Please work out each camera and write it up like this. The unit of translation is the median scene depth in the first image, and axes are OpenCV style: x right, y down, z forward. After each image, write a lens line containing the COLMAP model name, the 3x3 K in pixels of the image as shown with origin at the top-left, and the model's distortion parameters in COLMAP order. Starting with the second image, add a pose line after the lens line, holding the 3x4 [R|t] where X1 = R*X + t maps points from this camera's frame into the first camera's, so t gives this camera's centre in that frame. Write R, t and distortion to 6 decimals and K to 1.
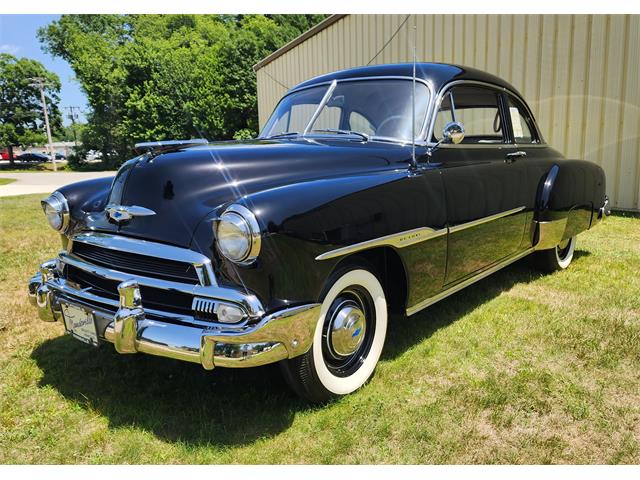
lens RADIAL K [[565.2, 0, 329.4], [0, 565.2, 240.5], [0, 0, 1]] dist [0.032585, 0.013671]
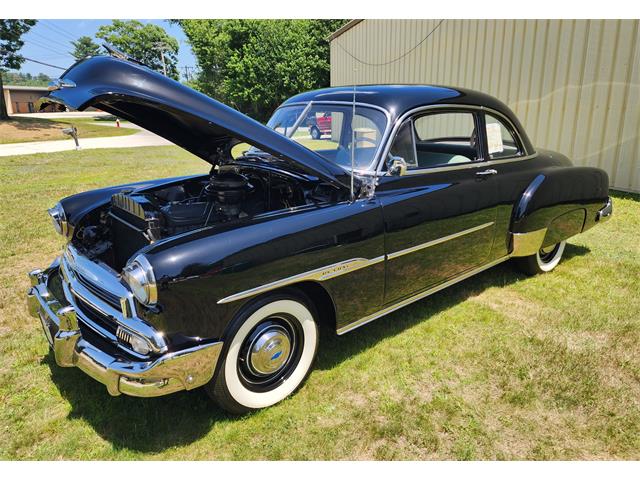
lens RADIAL K [[497.5, 0, 320.0], [0, 497.5, 240.0], [0, 0, 1]] dist [0.028832, -0.007136]
pose [[0.985841, 0.058075, -0.157306, 0.160590], [-0.041581, 0.993477, 0.106185, -0.101074], [0.162446, -0.098141, 0.981825, 0.036749]]
